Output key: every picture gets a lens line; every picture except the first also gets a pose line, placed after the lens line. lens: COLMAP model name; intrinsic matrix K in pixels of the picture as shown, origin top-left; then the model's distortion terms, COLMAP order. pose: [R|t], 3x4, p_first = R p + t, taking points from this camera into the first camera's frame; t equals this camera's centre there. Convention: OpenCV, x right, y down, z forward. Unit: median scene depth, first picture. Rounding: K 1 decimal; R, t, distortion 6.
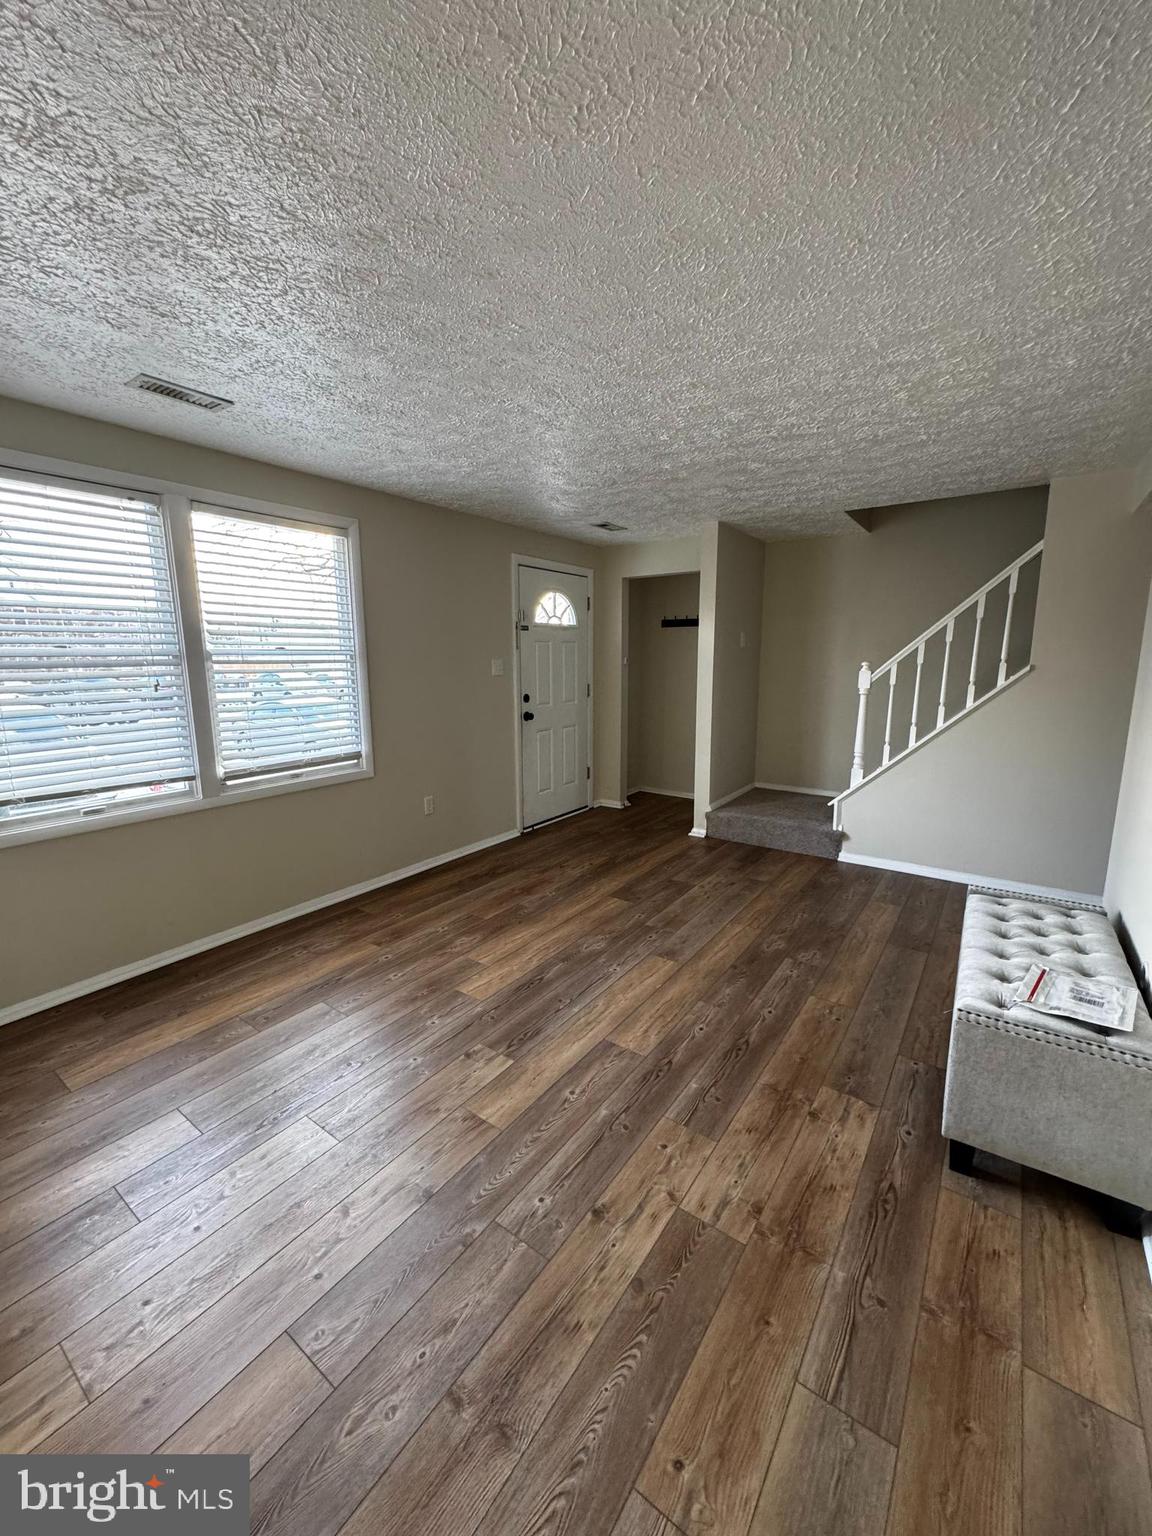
lens RADIAL K [[616.6, 0, 577.9], [0, 616.6, 764.8], [0, 0, 1]] dist [0.001581, 0.000240]
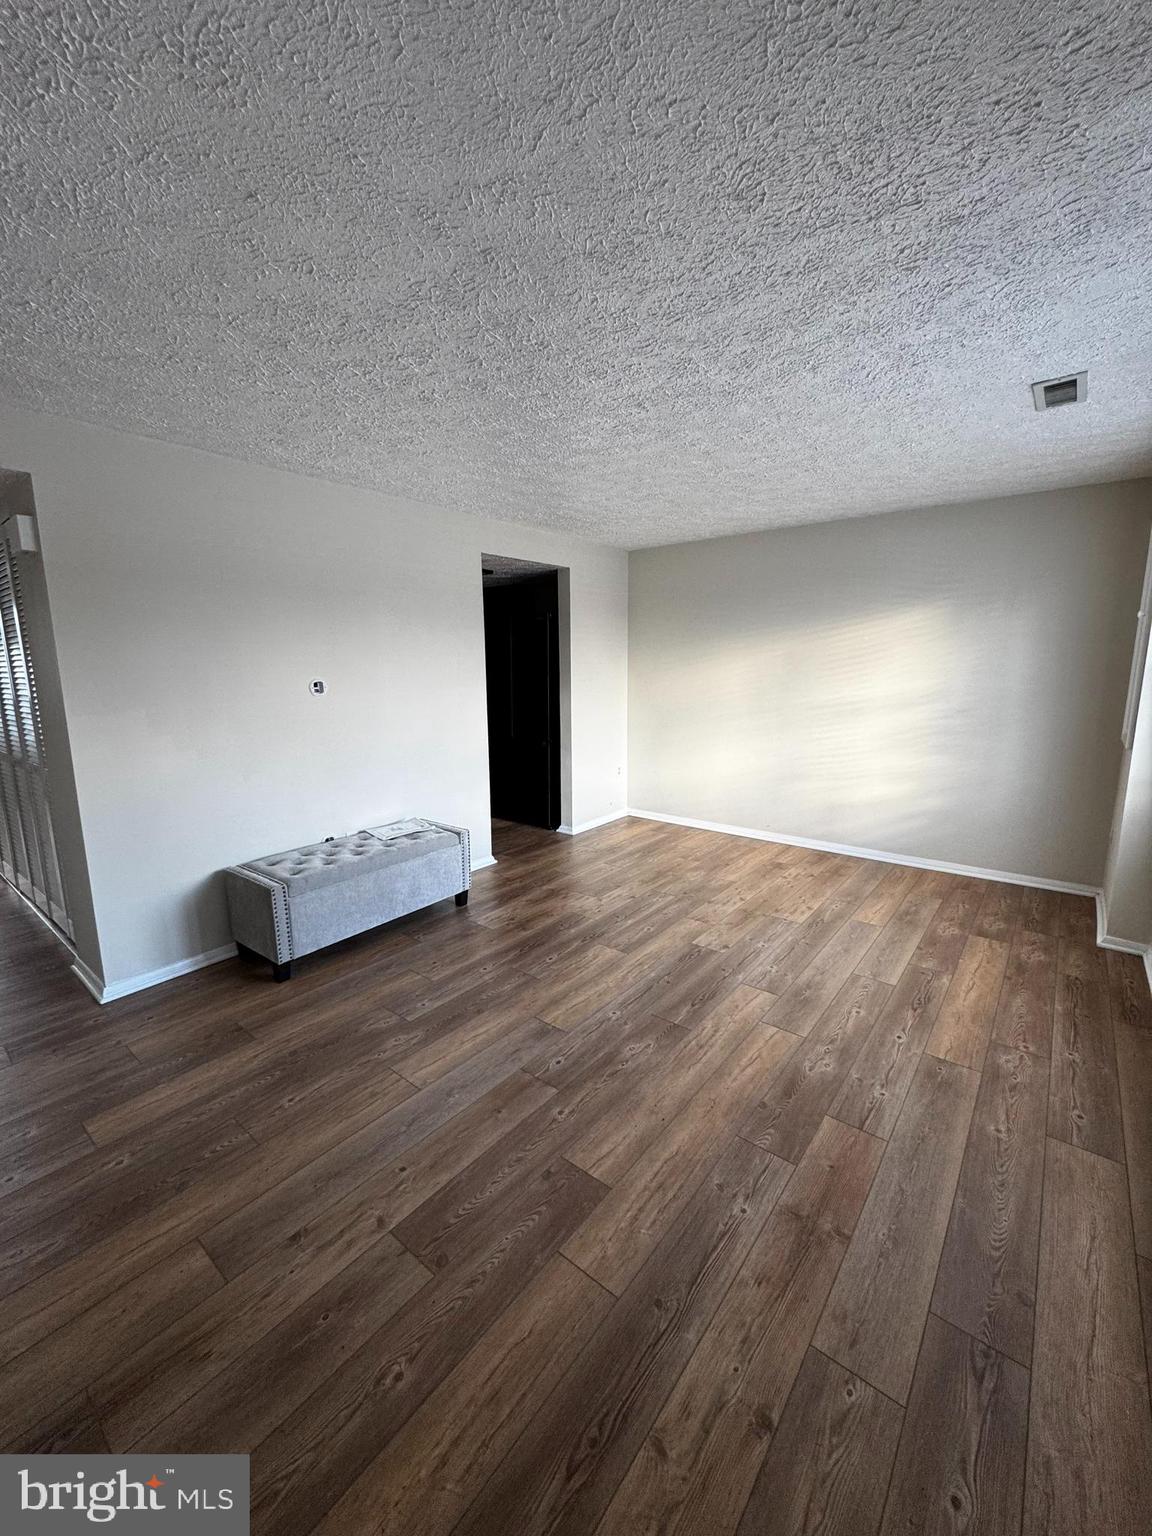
lens RADIAL K [[616.6, 0, 579.0], [0, 616.6, 774.1], [0, 0, 1]] dist [0.001581, 0.000240]
pose [[-0.998469, 0.002429, 0.055253, 0.061153], [0.021638, 0.936556, 0.349849, -0.311362], [-0.050898, 0.350509, -0.935175, 1.747512]]
